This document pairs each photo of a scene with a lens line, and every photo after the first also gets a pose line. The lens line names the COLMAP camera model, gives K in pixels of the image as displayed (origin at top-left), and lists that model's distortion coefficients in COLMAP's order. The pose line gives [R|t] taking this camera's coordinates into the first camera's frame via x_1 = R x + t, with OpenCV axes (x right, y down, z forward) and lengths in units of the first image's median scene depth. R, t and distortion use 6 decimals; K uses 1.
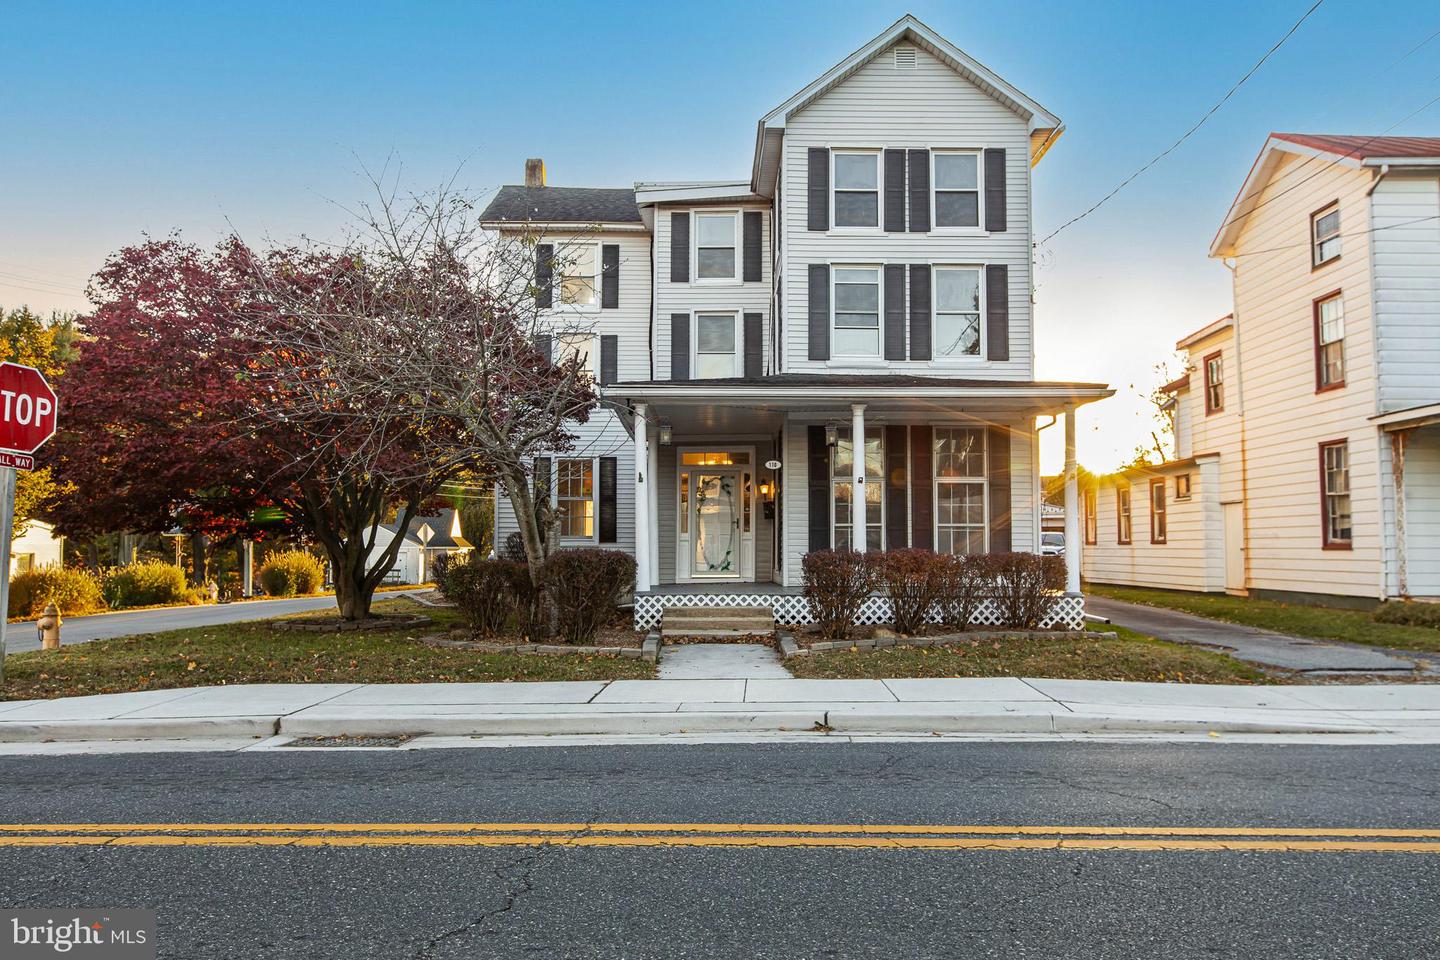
lens RADIAL K [[1054.8, 0, 720.0], [0, 1054.8, 480.0], [0, 0, 1]] dist [0.002482, -0.000215]
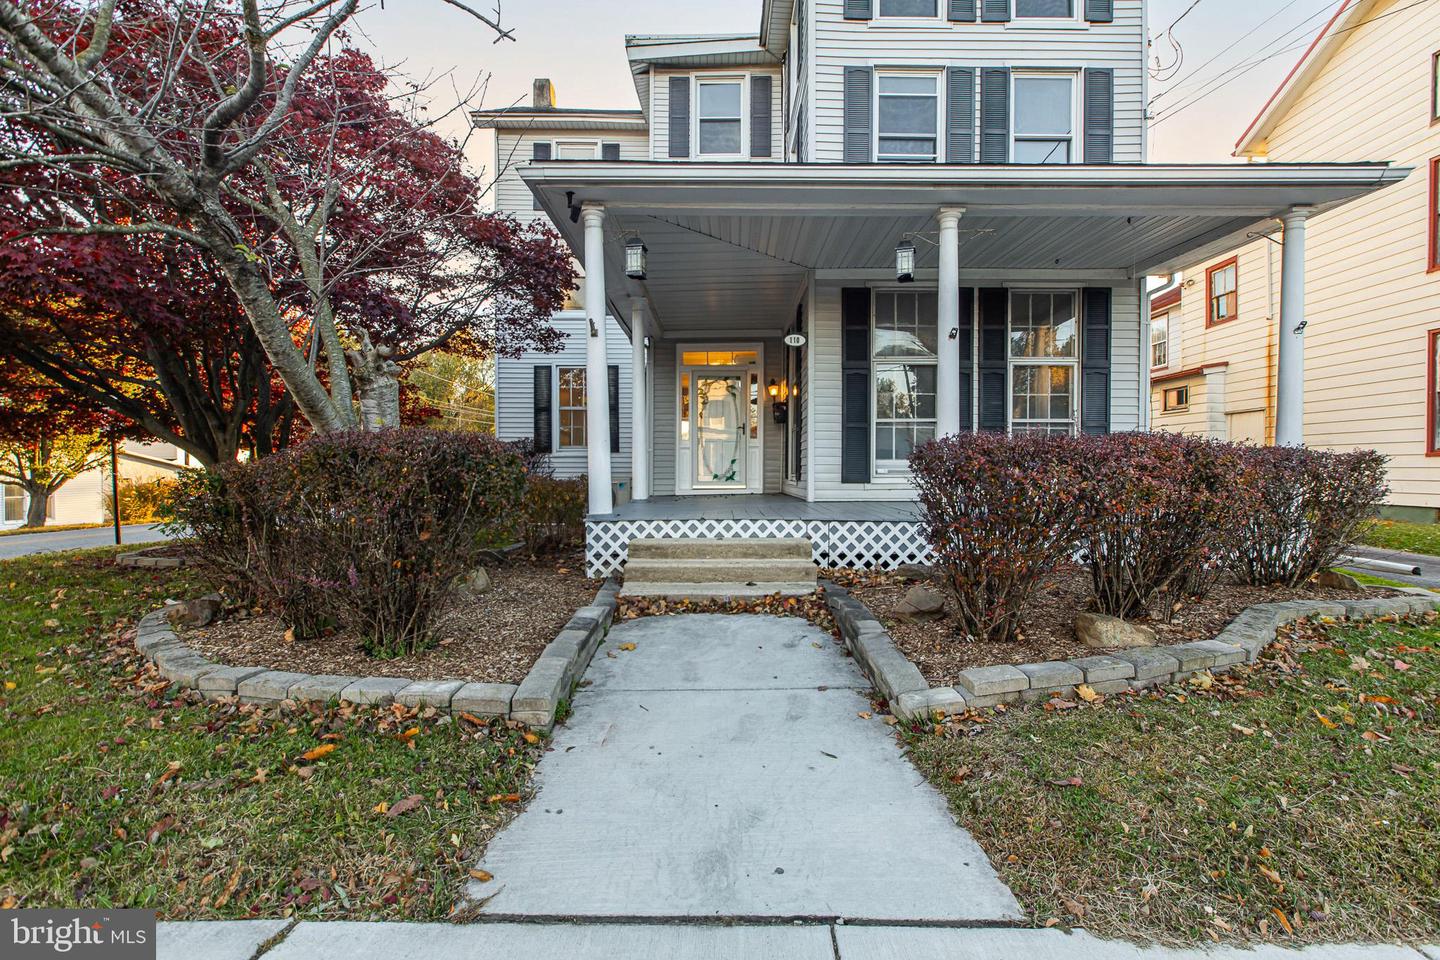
lens RADIAL K [[636.3, 0, 723.9], [0, 636.3, 473.2], [0, 0, 1]] dist [-0.001691, -0.000167]
pose [[1.000000, -0.000177, -0.000961, 0.000233], [0.000247, 0.997297, 0.073475, 0.046066], [0.000946, -0.073476, 0.997297, 0.535550]]
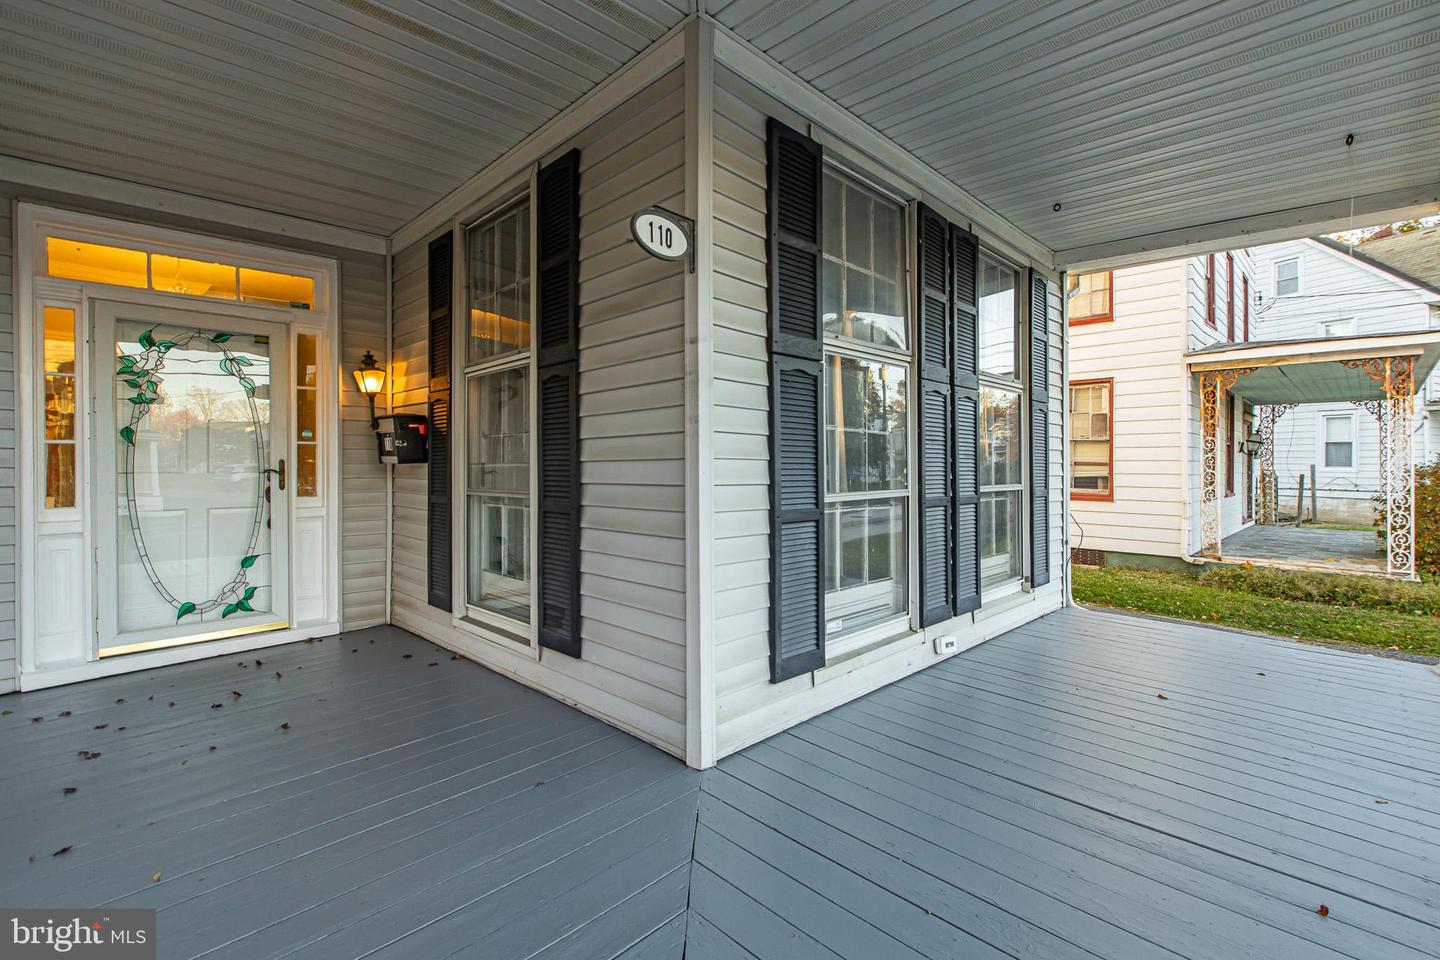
lens RADIAL K [[646.5, 0, 737.2], [0, 646.5, 461.7], [0, 0, 1]] dist [0.000333, 0.000716]
pose [[0.709478, 0.002133, 0.704725, -0.032188], [-0.043816, 0.998194, 0.041091, 0.025869], [-0.703364, -0.060031, 0.708290, 0.880642]]
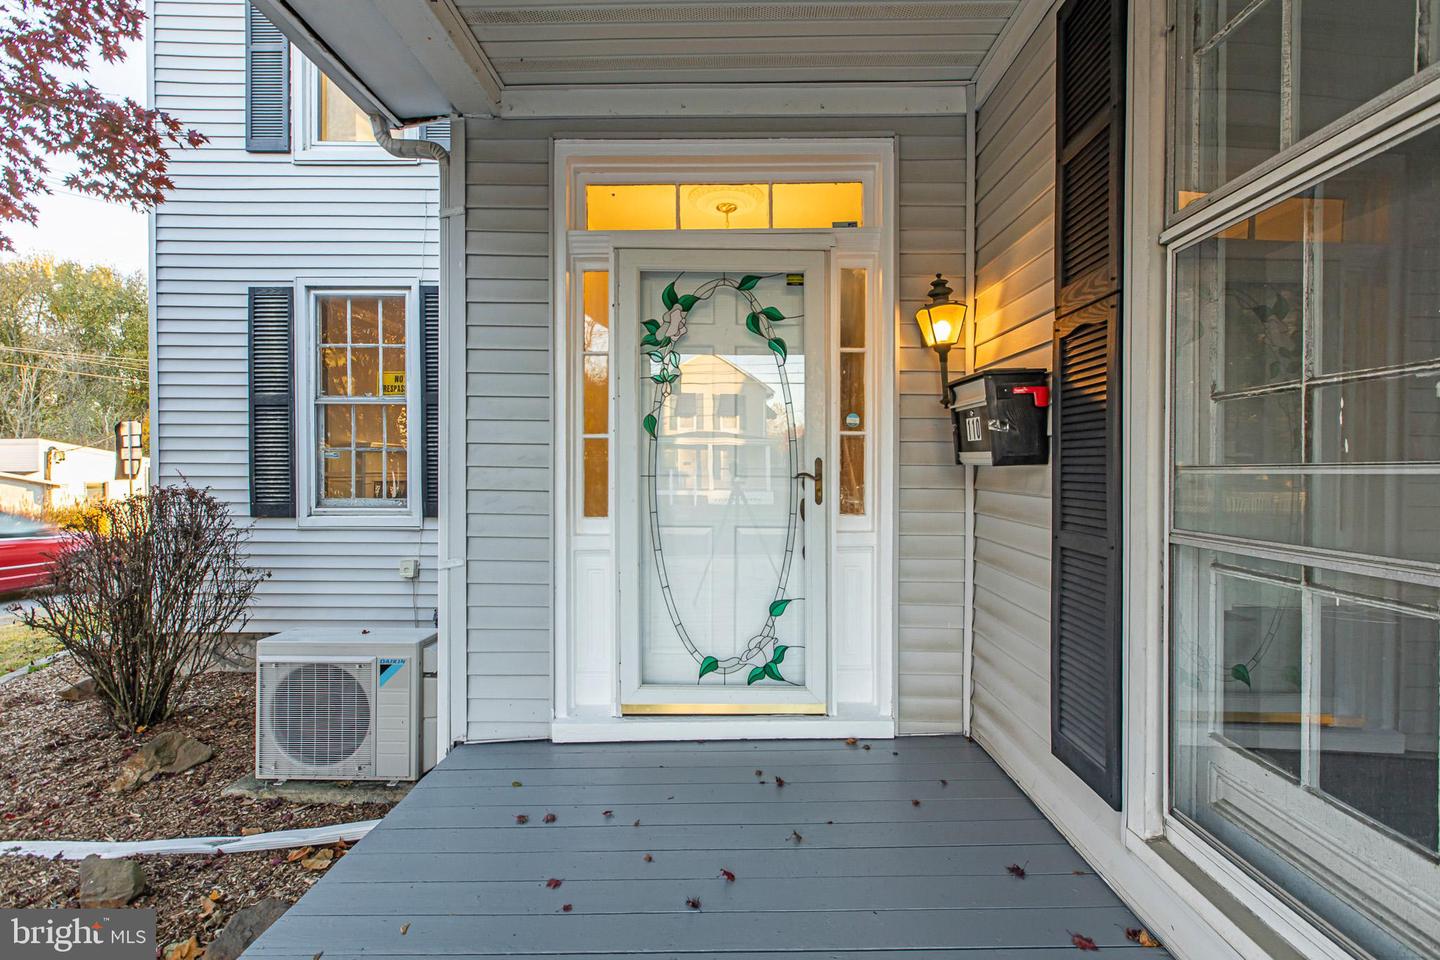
lens RADIAL K [[604.4, 0, 758.5], [0, 604.4, 470.4], [0, 0, 1]] dist [-0.000846, -0.000073]
pose [[0.999971, 0.005999, 0.004721, 0.003097], [-0.006313, 0.997547, 0.069717, 0.035567], [-0.004291, -0.069745, 0.997556, 1.028491]]
